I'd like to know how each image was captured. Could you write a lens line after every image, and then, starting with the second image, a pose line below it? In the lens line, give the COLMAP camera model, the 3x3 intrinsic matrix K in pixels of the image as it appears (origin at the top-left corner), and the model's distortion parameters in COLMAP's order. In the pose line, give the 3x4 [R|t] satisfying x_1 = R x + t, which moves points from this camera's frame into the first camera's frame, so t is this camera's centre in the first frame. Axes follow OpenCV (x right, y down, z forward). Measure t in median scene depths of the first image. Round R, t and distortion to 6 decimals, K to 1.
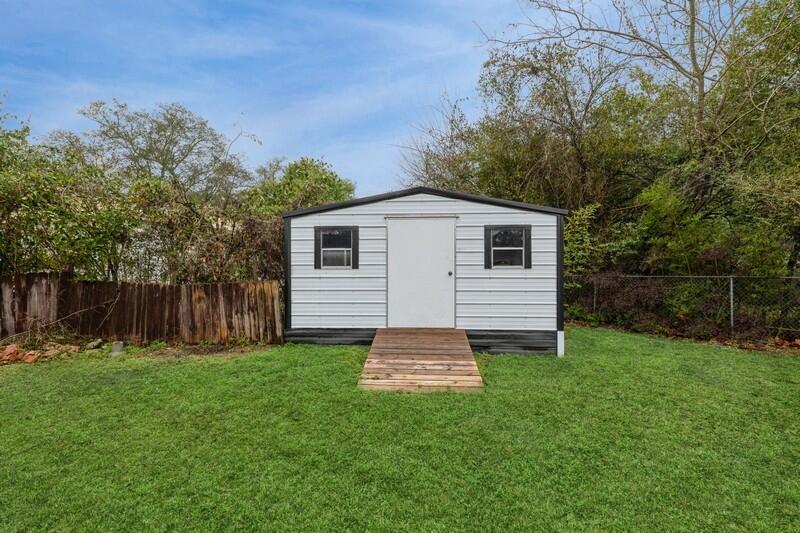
lens RADIAL K [[356.1, 0, 405.1], [0, 356.1, 284.5], [0, 0, 1]] dist [0.000696, 0.000099]
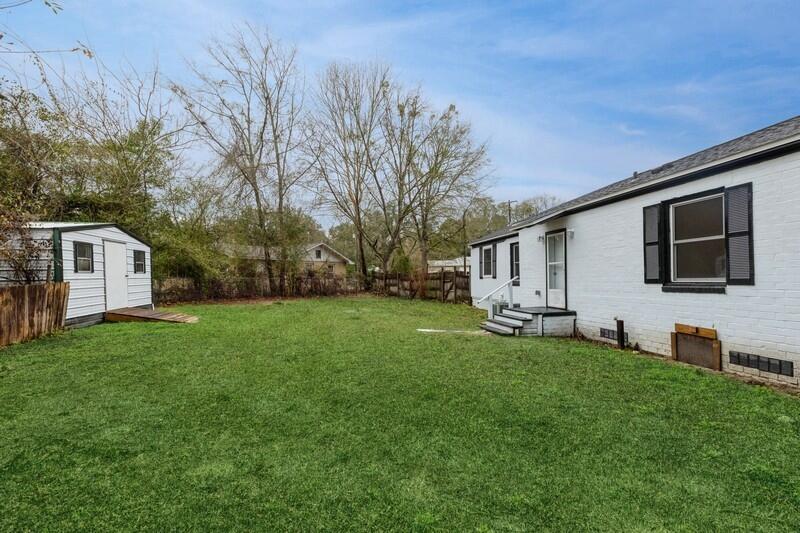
lens RADIAL K [[356.1, 0, 405.1], [0, 356.1, 284.5], [0, 0, 1]] dist [0.000696, 0.000099]
pose [[-0.294094, -0.024420, 0.955465, -1.898383], [0.022114, 0.999232, 0.032346, -0.015957], [-0.955521, 0.030642, -0.293328, 0.214518]]
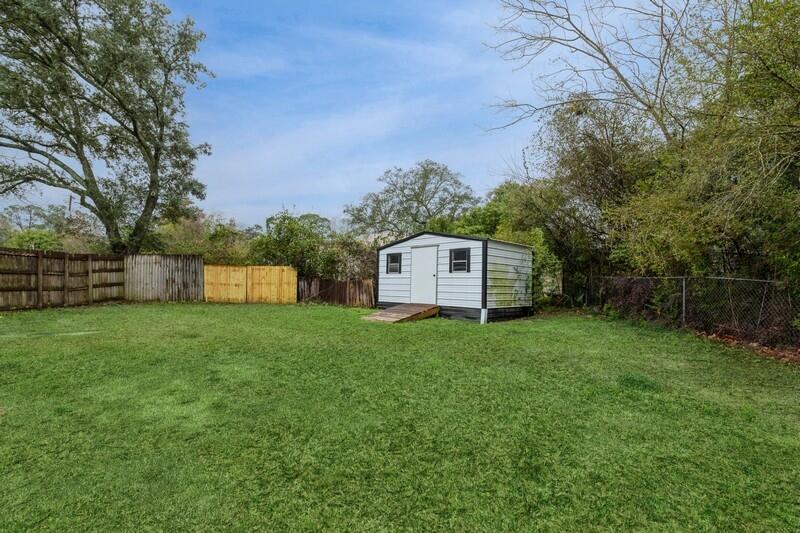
lens RADIAL K [[356.1, 0, 405.1], [0, 356.1, 284.5], [0, 0, 1]] dist [0.000696, 0.000099]
pose [[0.735624, 0.010011, -0.677316, 1.272982], [-0.021462, 0.999733, -0.008534, 0.035574], [0.677050, 0.020815, 0.735643, -0.485852]]
